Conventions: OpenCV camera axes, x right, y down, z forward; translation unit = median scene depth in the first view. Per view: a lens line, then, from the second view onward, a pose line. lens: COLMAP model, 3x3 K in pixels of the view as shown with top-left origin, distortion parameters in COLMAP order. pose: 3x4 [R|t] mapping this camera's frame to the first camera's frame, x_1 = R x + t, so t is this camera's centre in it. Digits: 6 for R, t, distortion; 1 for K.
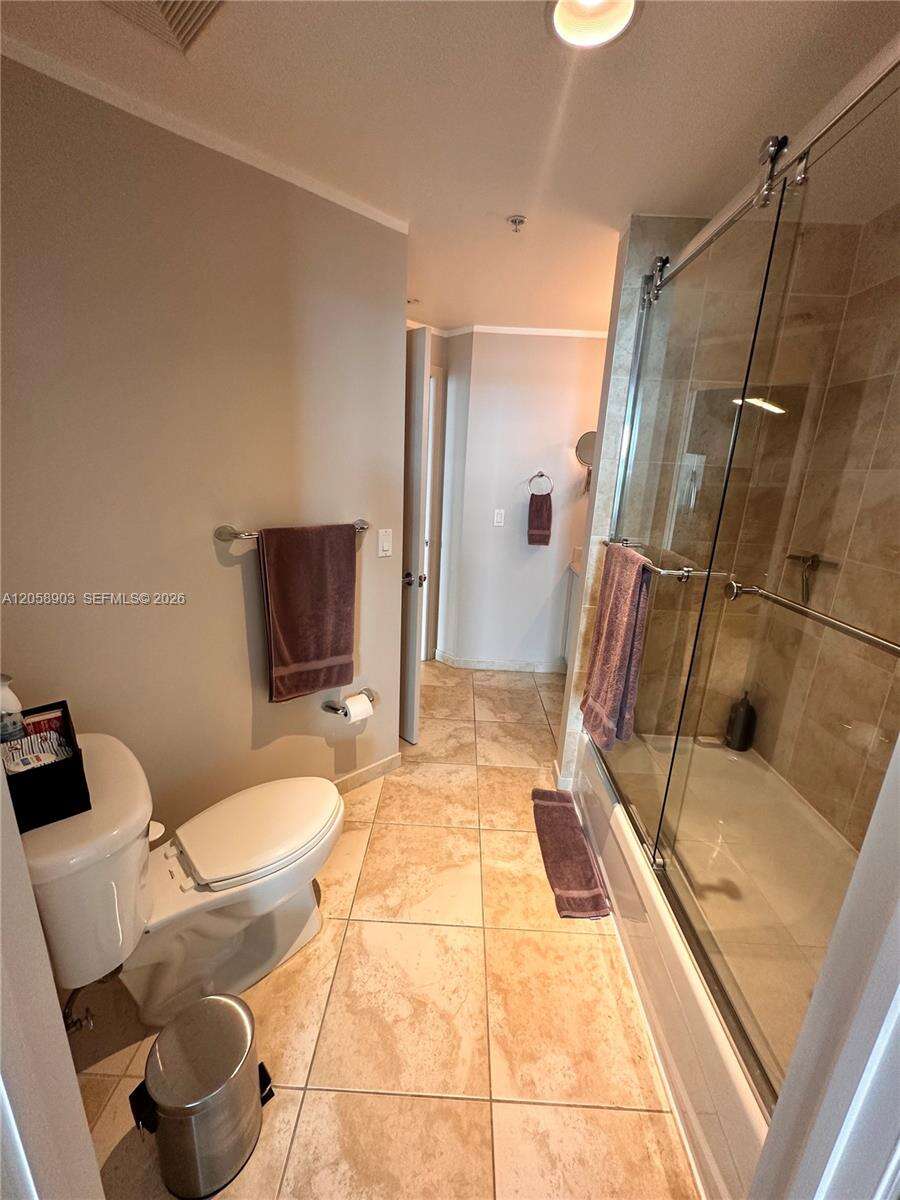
lens RADIAL K [[480.3, 0, 449.1], [0, 480.3, 601.6], [0, 0, 1]] dist [0.004422, -0.001939]
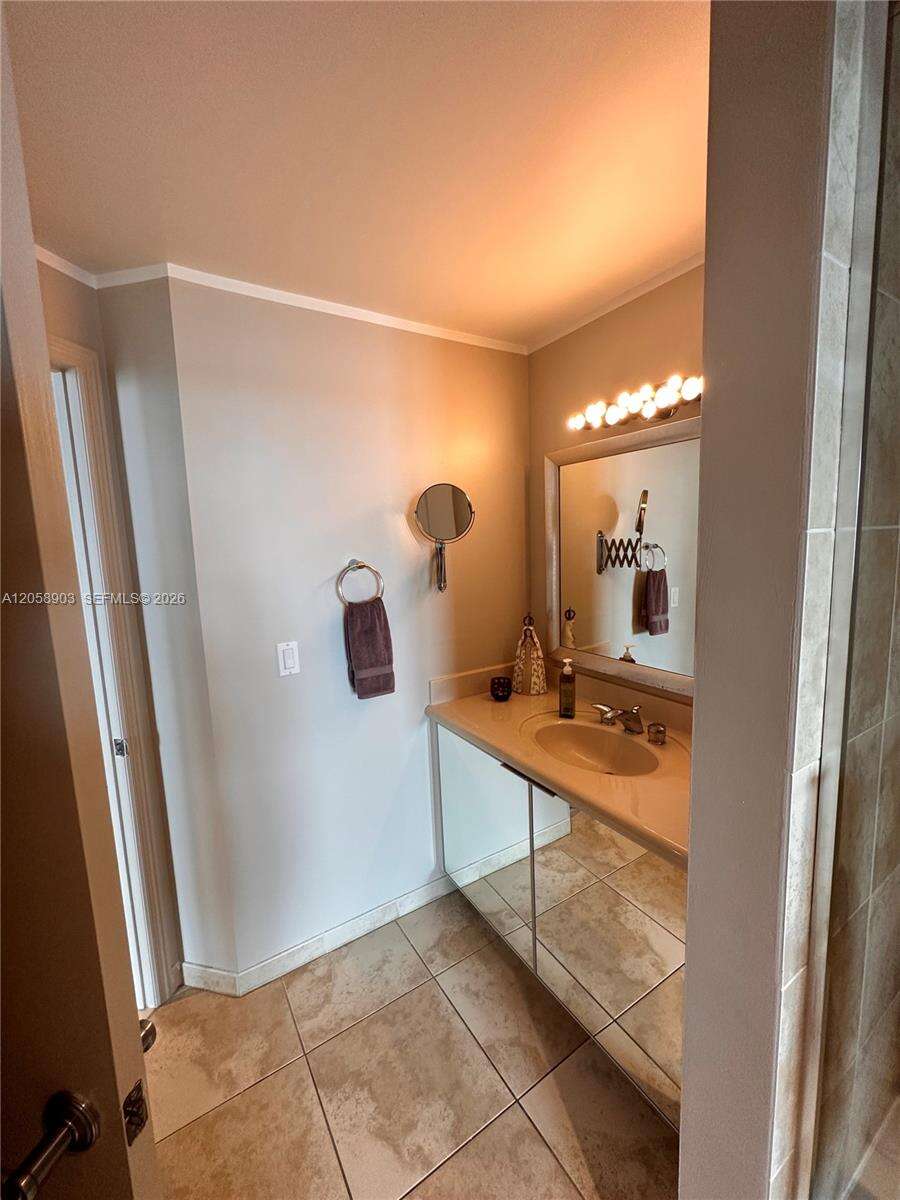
lens RADIAL K [[480.3, 0, 457.4], [0, 480.3, 599.5], [0, 0, 1]] dist [0.004422, -0.001939]
pose [[0.824617, -0.143612, 0.547158, -0.015075], [0.222238, 0.971714, -0.079888, -0.157991], [-0.520208, 0.187477, 0.833208, 0.497225]]
